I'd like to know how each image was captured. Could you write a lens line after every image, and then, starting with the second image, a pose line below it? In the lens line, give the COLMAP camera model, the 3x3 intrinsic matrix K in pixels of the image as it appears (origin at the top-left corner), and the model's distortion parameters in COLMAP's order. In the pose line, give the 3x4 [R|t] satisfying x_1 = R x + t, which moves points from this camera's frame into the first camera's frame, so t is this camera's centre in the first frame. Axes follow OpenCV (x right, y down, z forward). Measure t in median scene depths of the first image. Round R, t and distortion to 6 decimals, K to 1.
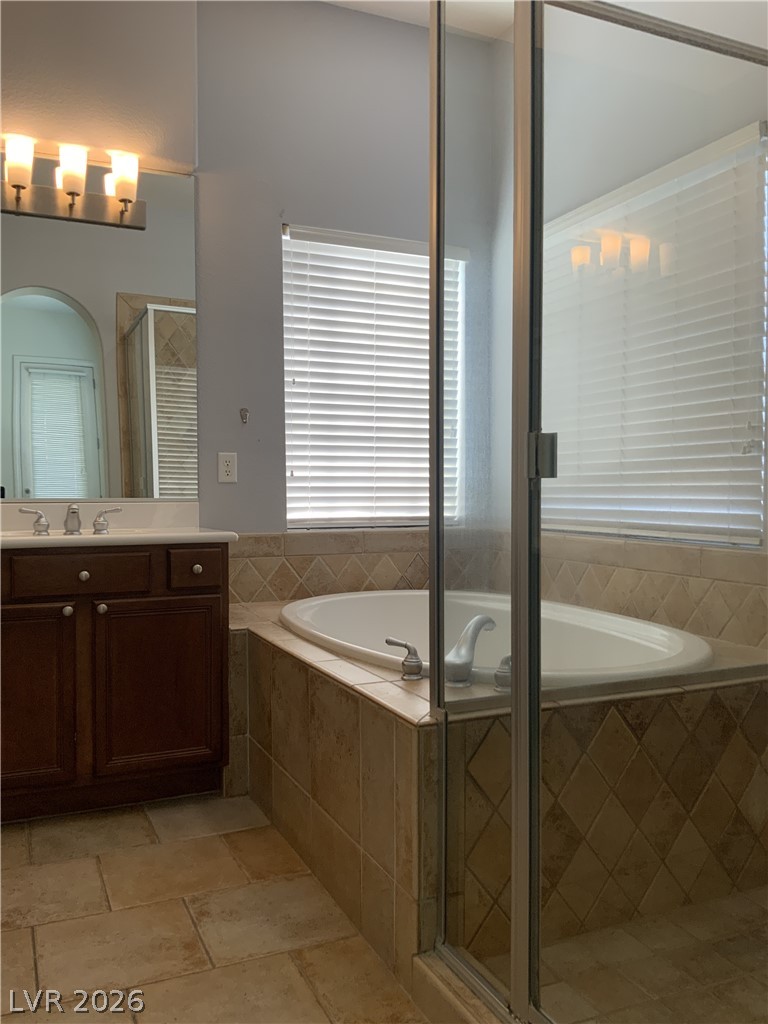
lens RADIAL K [[843.5, 0, 392.6], [0, 843.5, 511.9], [0, 0, 1]] dist [0.063992, -0.125447]
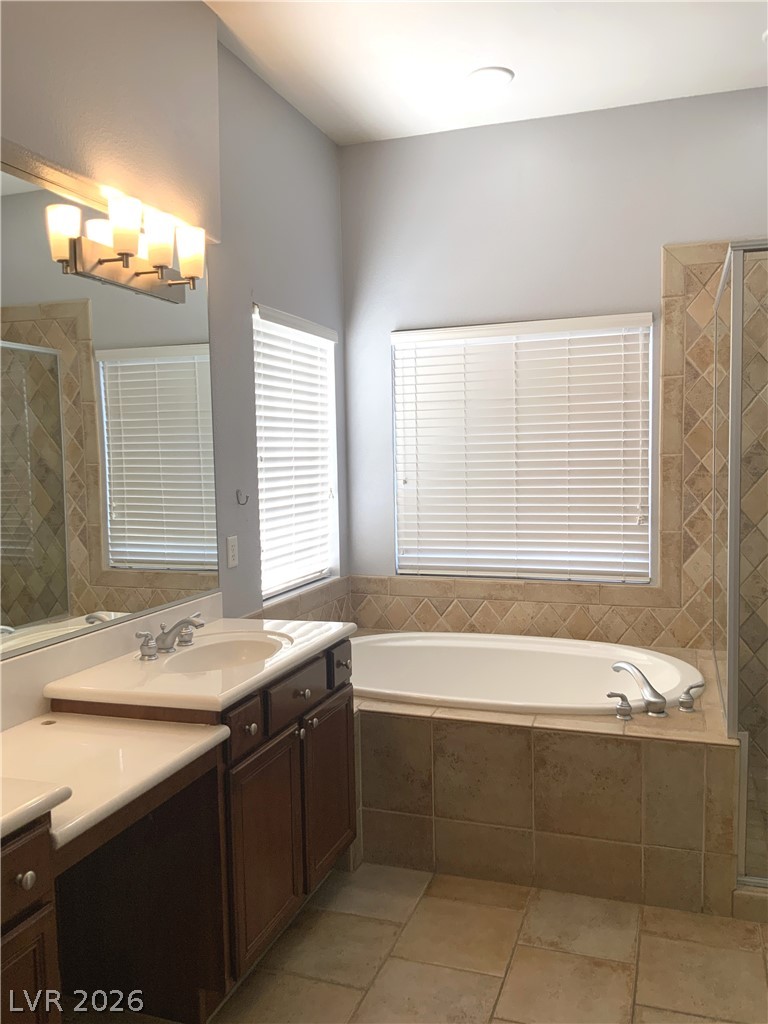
lens RADIAL K [[838.6, 0, 384.0], [0, 838.6, 512.0], [0, 0, 1]] dist [0.071385, -0.141875]
pose [[0.692739, -0.064538, 0.718295, -0.984129], [0.037261, 0.997861, 0.053722, -0.184905], [-0.720225, -0.010450, 0.693661, 0.260306]]
